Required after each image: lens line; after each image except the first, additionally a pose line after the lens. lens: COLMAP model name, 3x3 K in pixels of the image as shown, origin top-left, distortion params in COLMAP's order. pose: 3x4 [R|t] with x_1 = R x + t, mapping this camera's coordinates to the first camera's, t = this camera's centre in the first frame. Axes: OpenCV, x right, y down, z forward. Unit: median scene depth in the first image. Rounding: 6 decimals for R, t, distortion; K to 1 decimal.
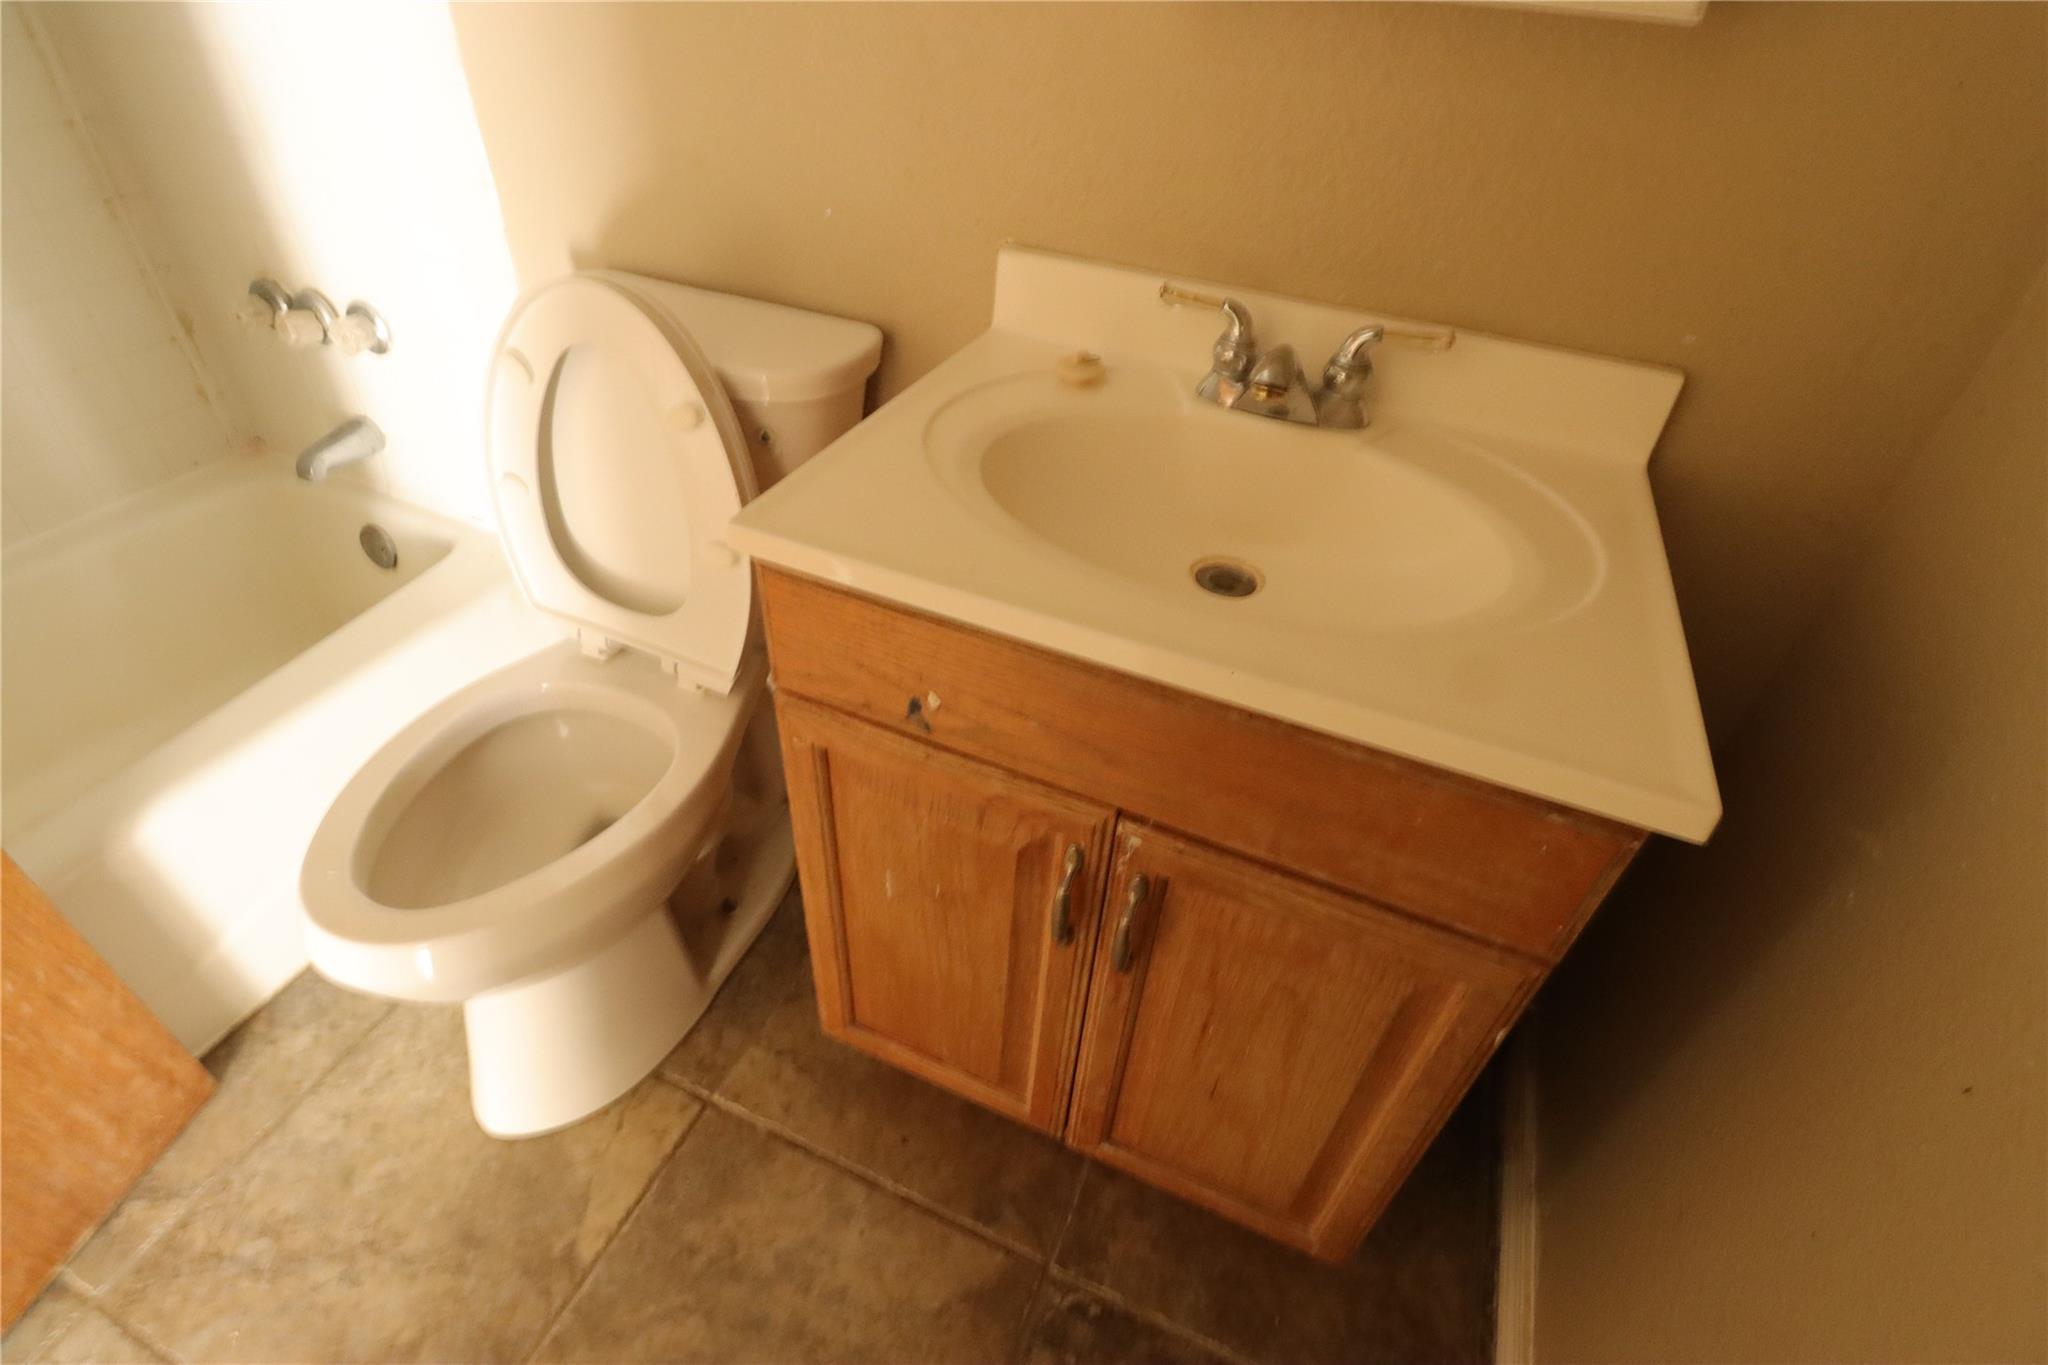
lens RADIAL K [[970.9, 0, 1023.7], [0, 970.9, 680.9], [0, 0, 1]] dist [0.012672, -0.013958]
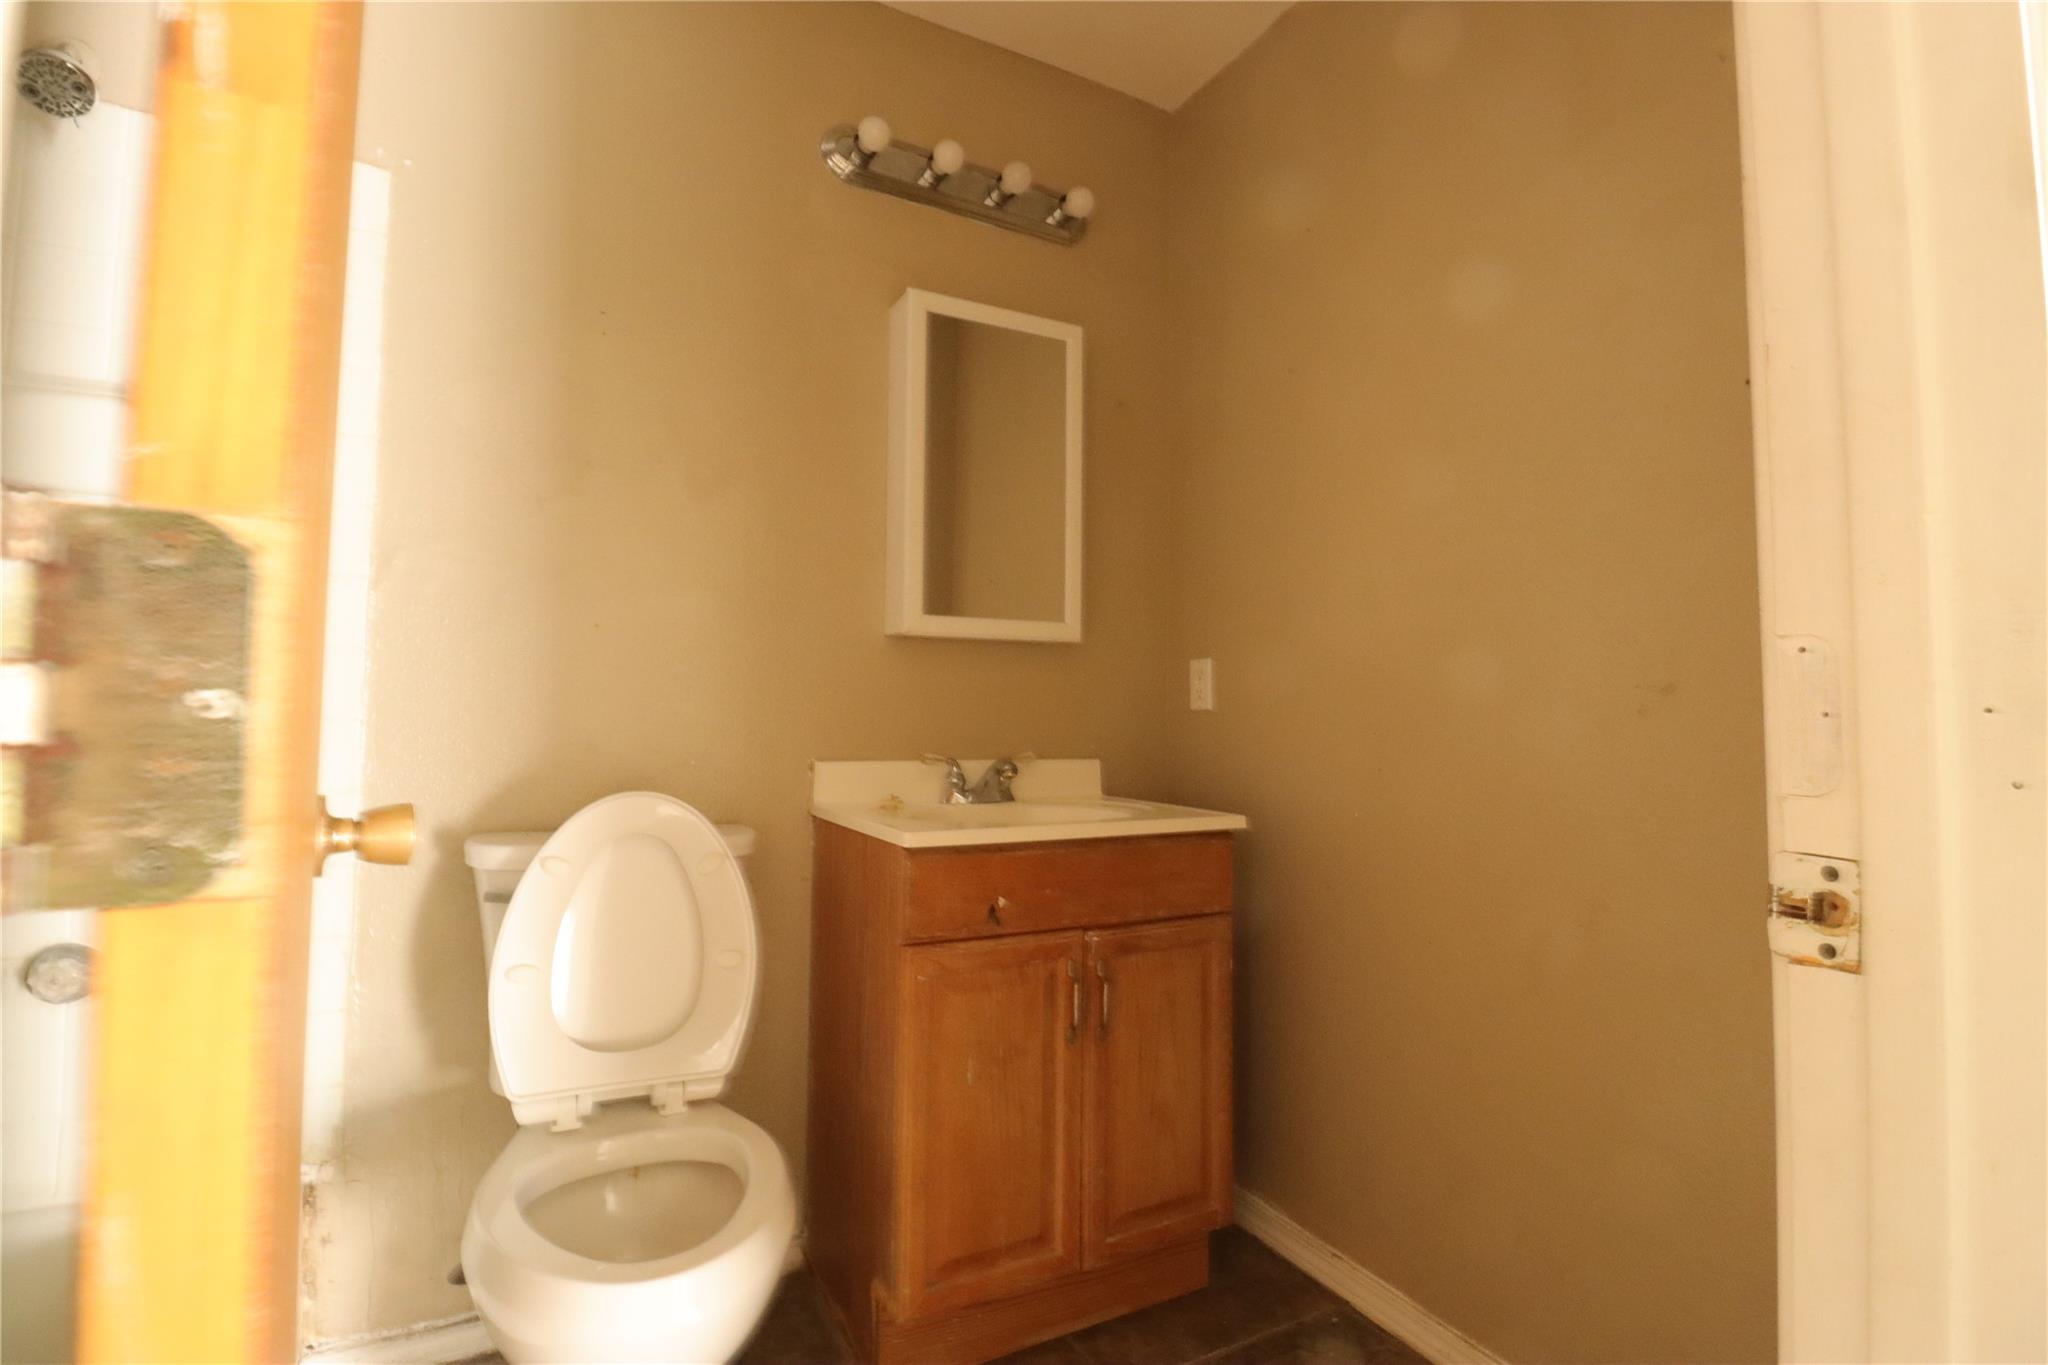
lens RADIAL K [[970.9, 0, 1021.6], [0, 970.9, 680.4], [0, 0, 1]] dist [0.012672, -0.013958]
pose [[0.614909, -0.034386, 0.787848, -1.565597], [0.531606, 0.755999, -0.381918, 0.443561], [-0.582480, 0.653669, 0.483150, -0.286285]]
